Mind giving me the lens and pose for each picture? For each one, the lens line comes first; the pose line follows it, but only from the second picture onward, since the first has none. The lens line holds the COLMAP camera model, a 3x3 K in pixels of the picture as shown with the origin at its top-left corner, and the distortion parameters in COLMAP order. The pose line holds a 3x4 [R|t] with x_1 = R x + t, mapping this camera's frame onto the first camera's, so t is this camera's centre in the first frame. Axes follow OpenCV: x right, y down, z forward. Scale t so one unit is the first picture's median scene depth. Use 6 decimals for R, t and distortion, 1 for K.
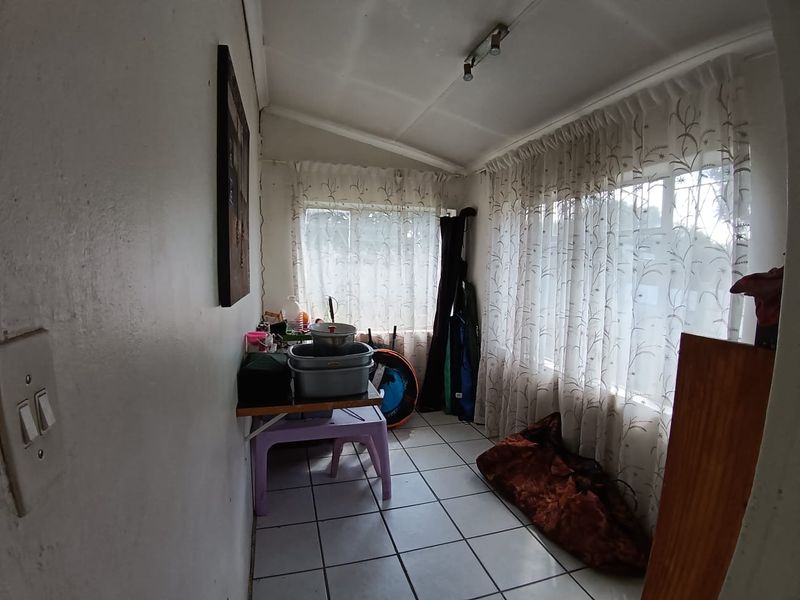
lens RADIAL K [[399.0, 0, 401.9], [0, 399.0, 310.5], [0, 0, 1]] dist [-0.075305, -0.008745]
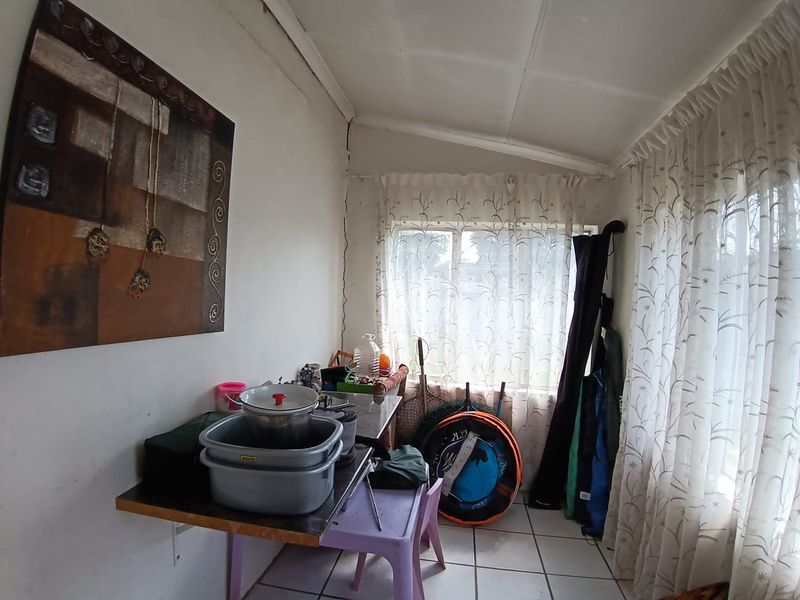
lens RADIAL K [[399.0, 0, 401.9], [0, 399.0, 310.5], [0, 0, 1]] dist [-0.075305, -0.008745]
pose [[0.902608, 0.038461, -0.428742, 0.138122], [-0.075218, 0.994769, -0.069115, -0.032441], [0.423841, 0.094632, 0.900779, 0.267645]]
